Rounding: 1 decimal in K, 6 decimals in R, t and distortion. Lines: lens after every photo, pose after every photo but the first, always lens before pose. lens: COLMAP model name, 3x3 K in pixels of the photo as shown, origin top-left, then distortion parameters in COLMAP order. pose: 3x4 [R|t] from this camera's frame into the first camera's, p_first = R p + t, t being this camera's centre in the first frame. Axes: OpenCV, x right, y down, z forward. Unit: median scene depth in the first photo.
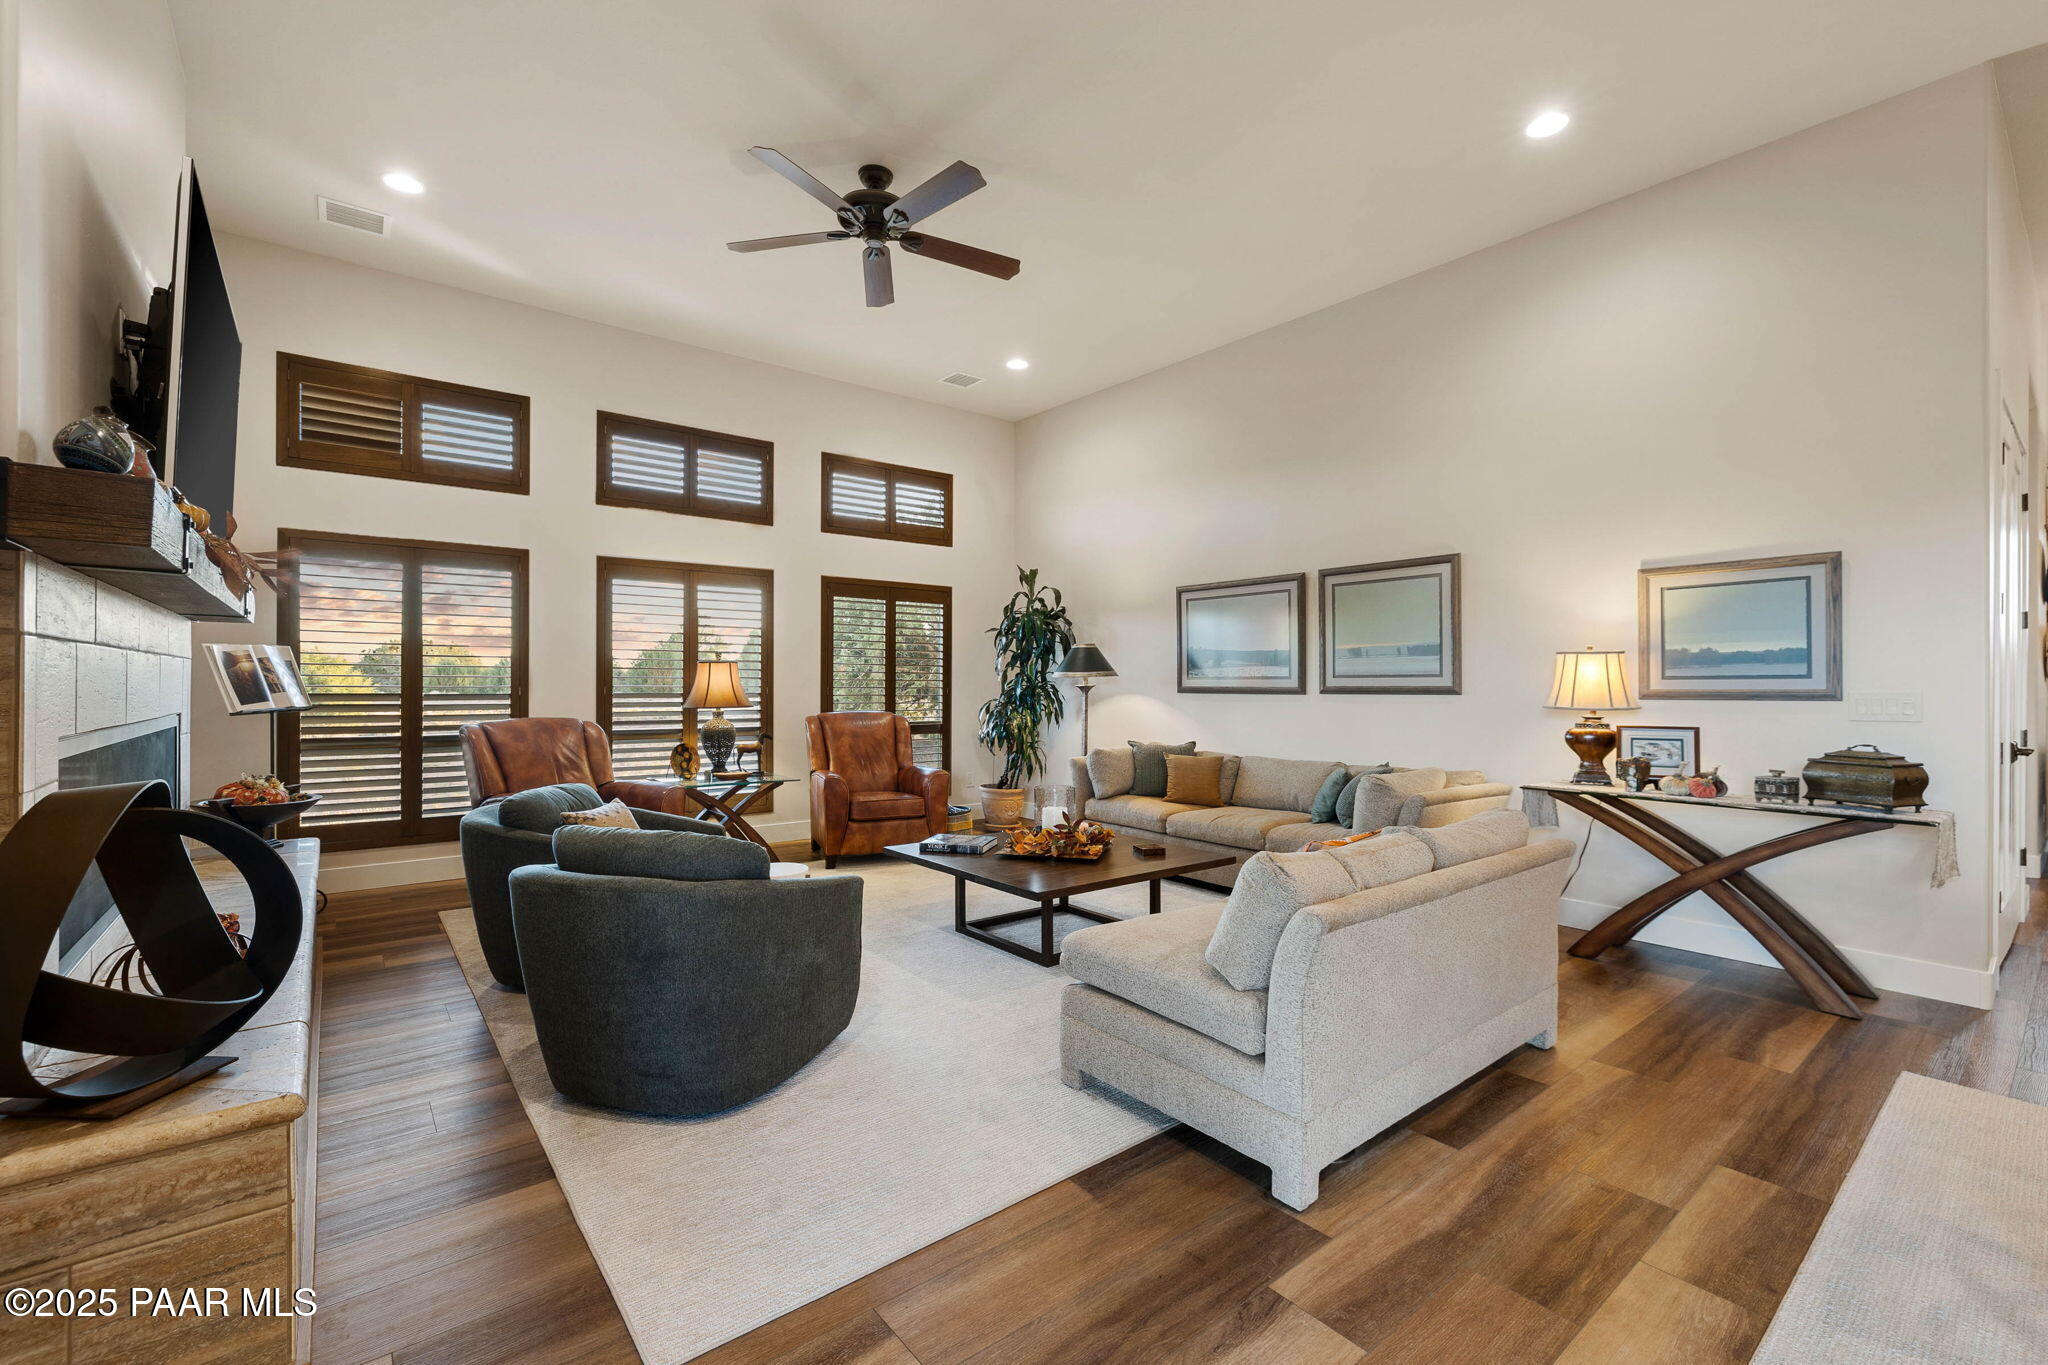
lens RADIAL K [[872.8, 0, 1024.0], [0, 872.8, 682.5], [0, 0, 1]] dist [-0.000291, 0.000007]
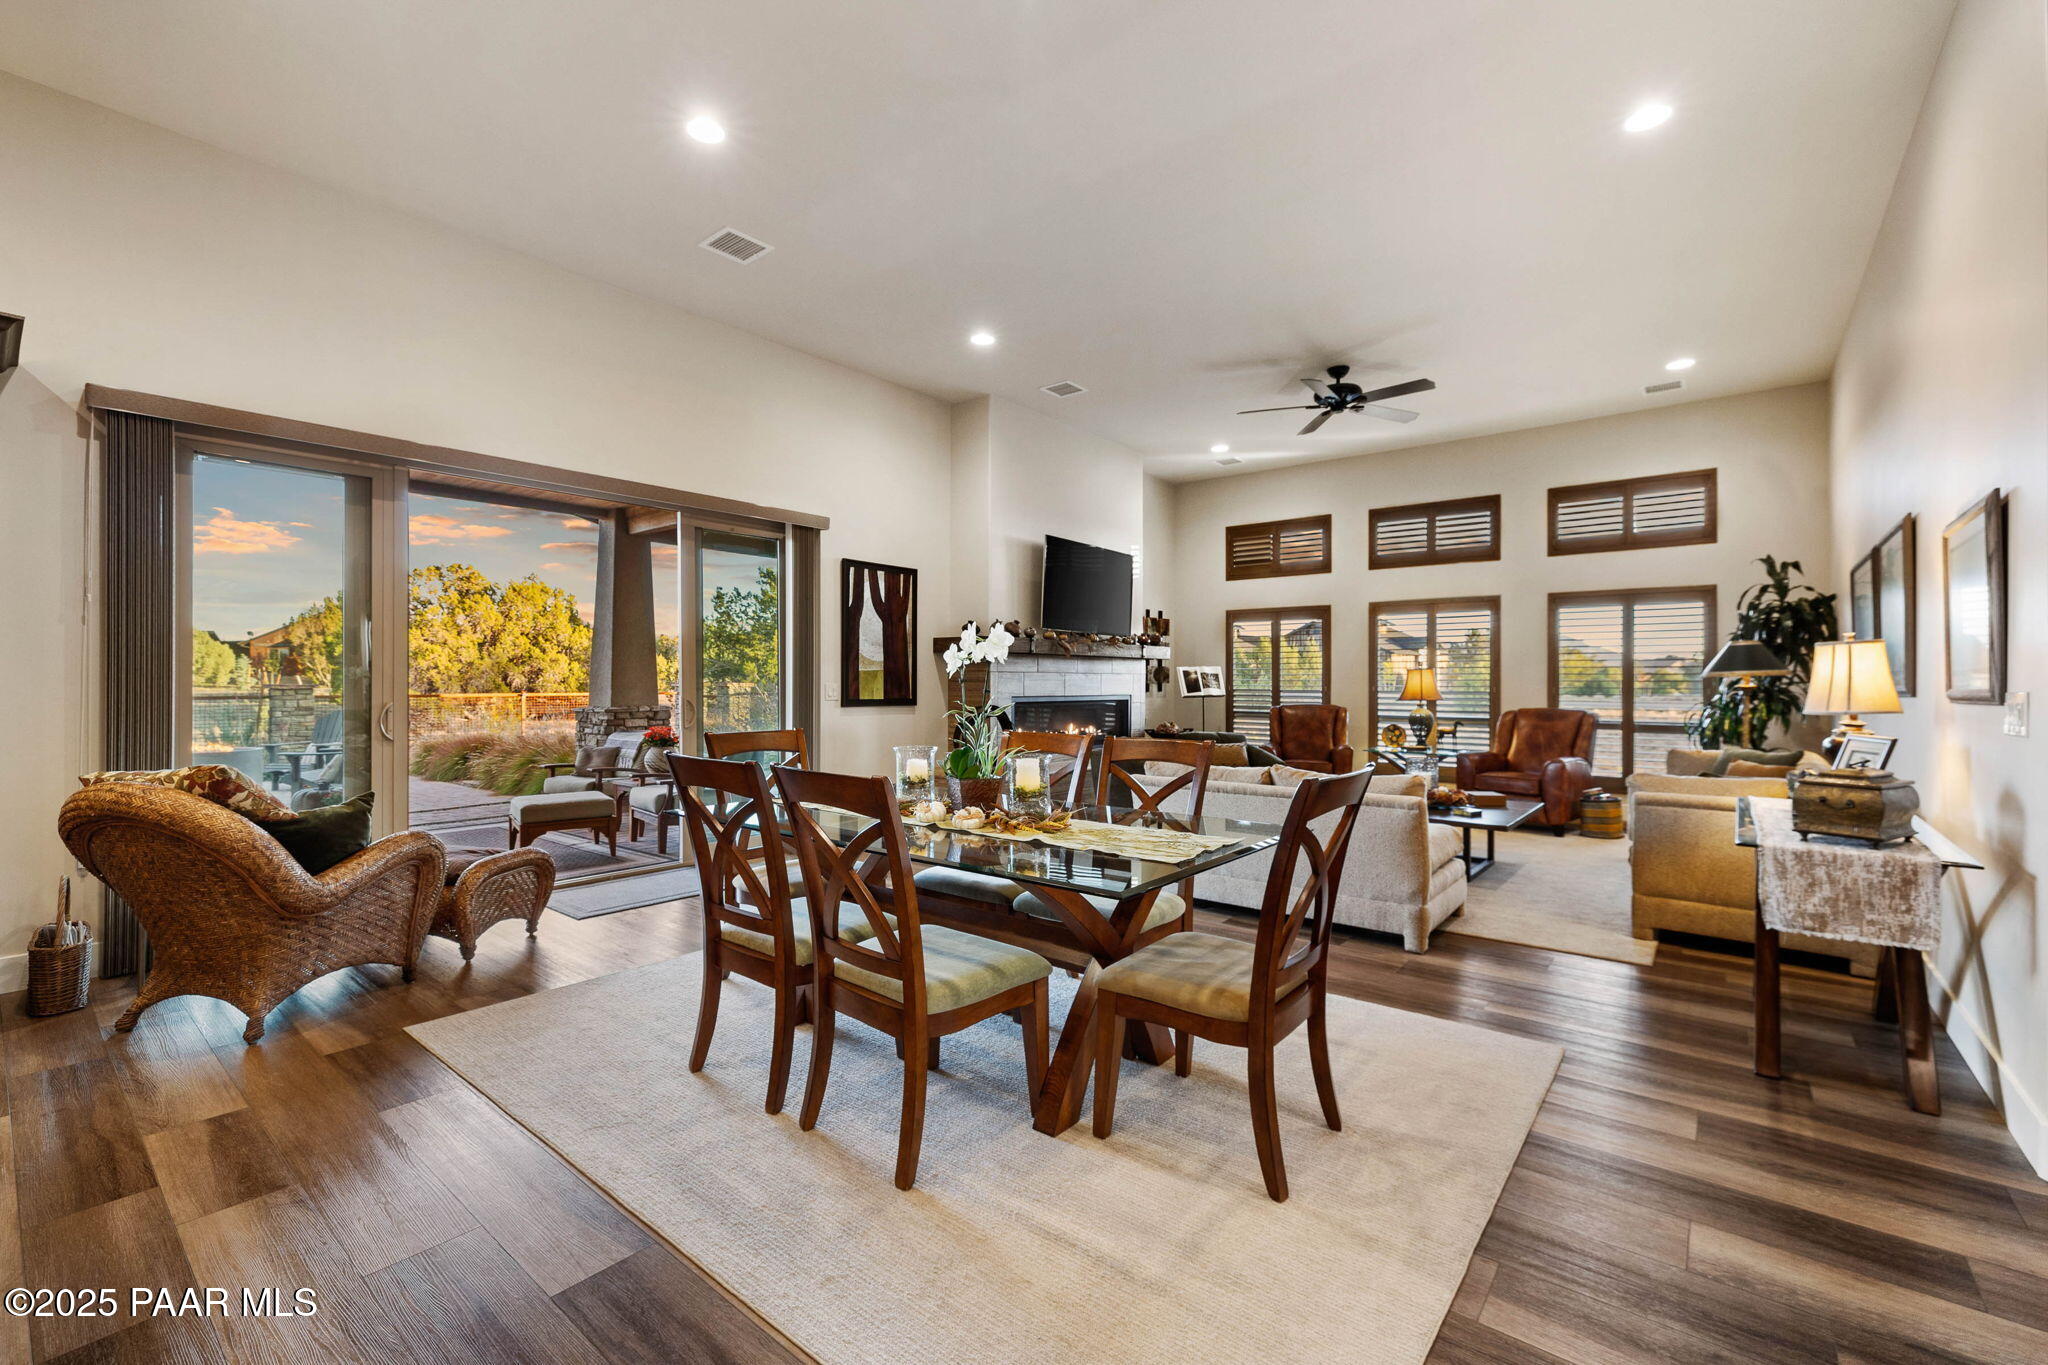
lens RADIAL K [[864.6, 0, 1024.0], [0, 864.6, 682.5], [0, 0, 1]] dist [-0.000037, 0.000213]
pose [[0.212599, -0.002046, -0.977137, 0.914424], [-0.000723, 0.999997, -0.002251, 0.002094], [0.977139, 0.001185, 0.212596, 0.066018]]
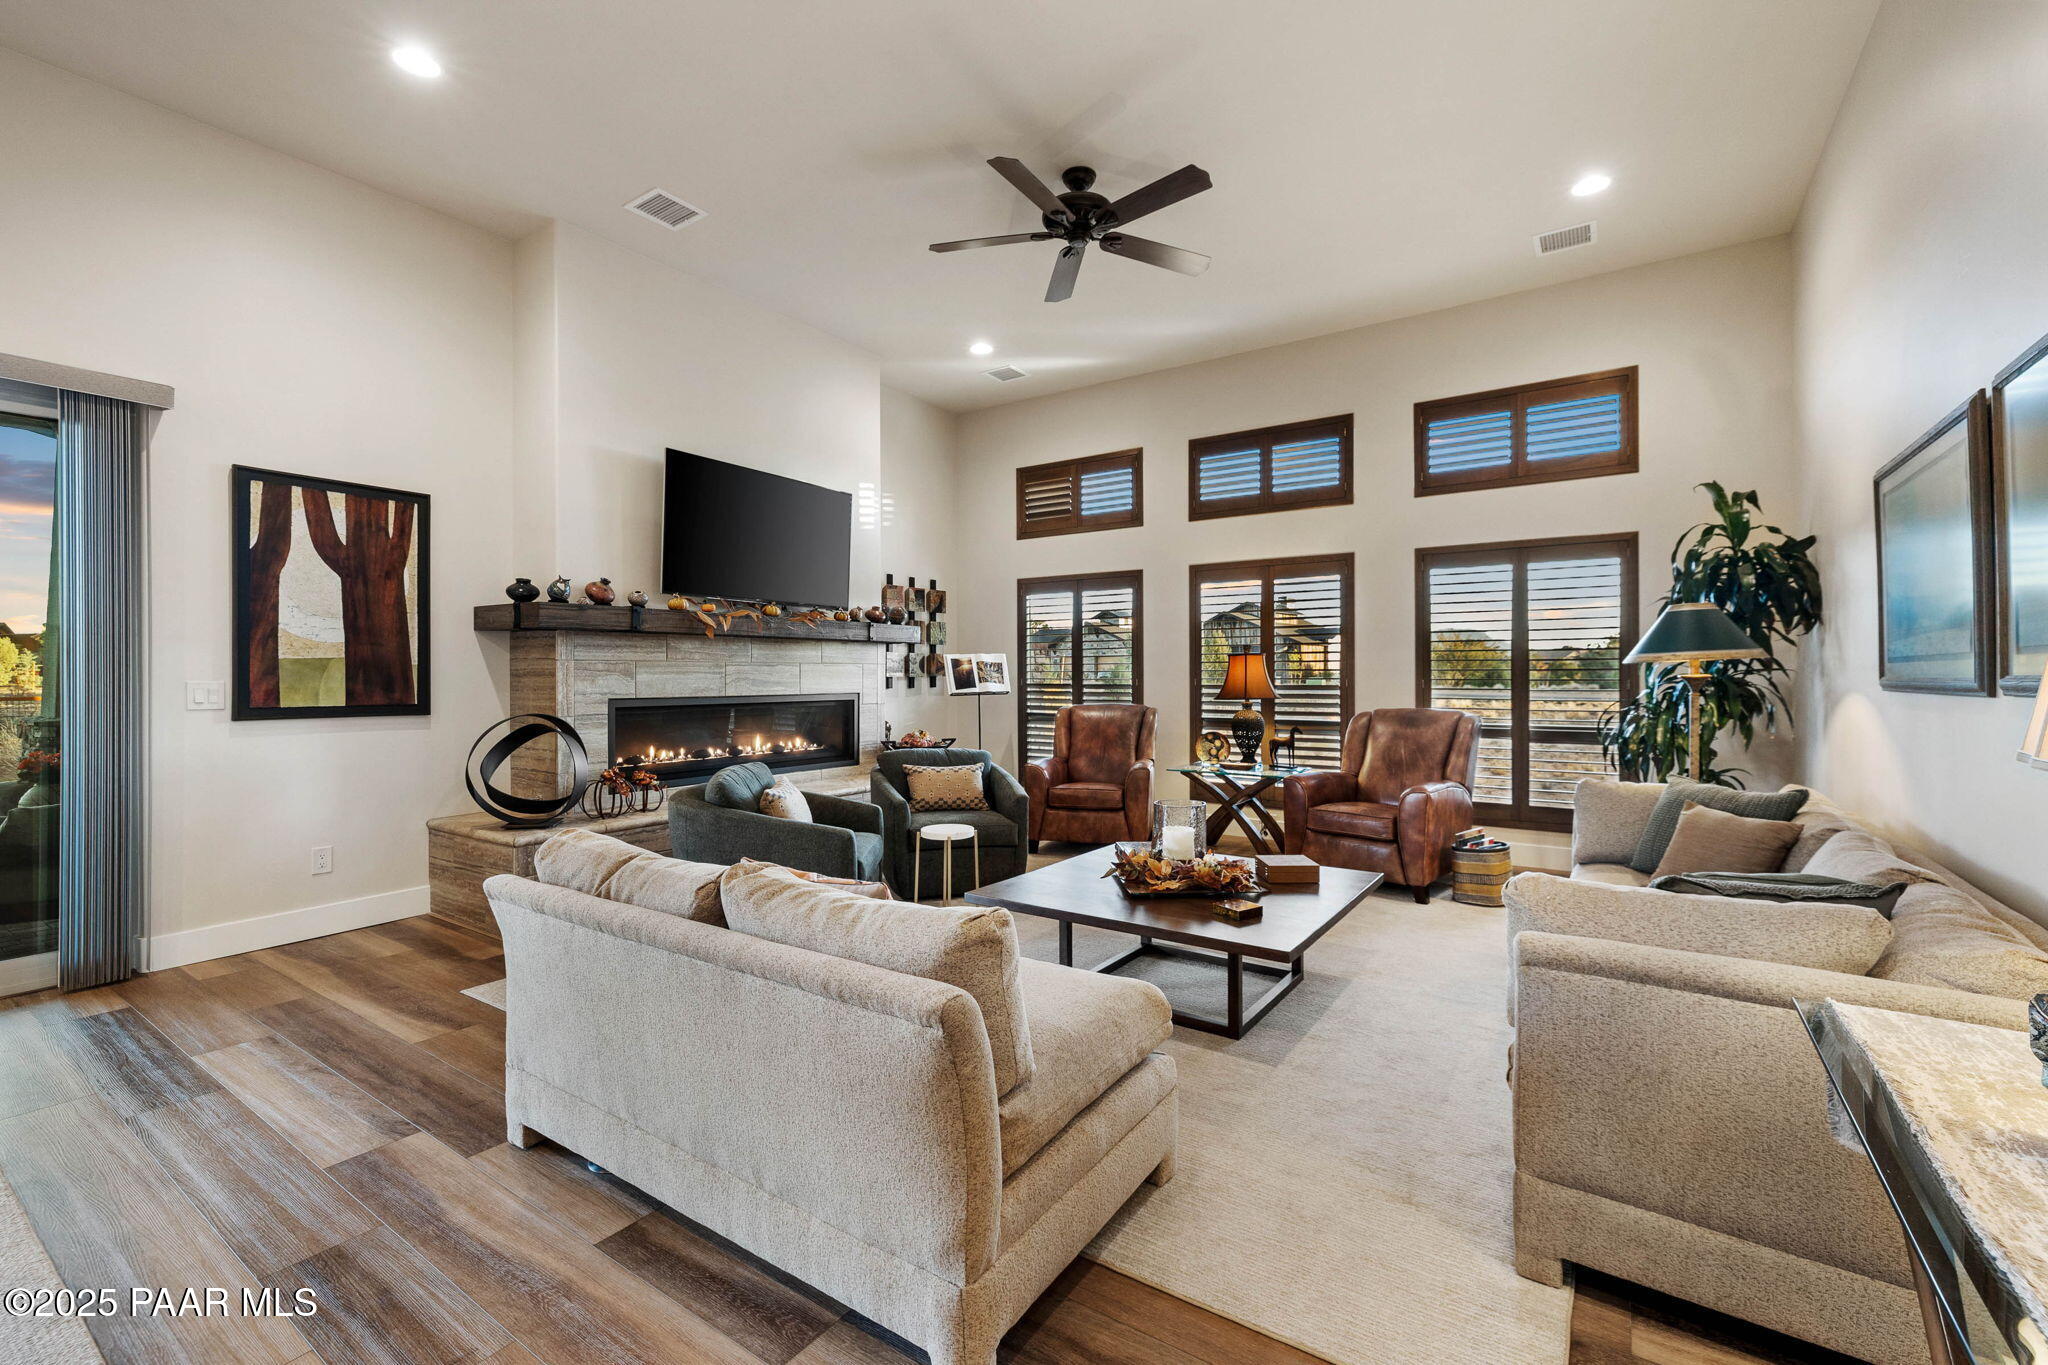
lens RADIAL K [[864.6, 0, 1024.0], [0, 864.6, 682.5], [0, 0, 1]] dist [-0.000037, 0.000213]
pose [[0.292992, 0.003708, -0.956108, 0.557366], [0.005263, 0.999971, 0.005491, 0.002159], [0.956100, -0.006641, 0.292964, 0.461919]]
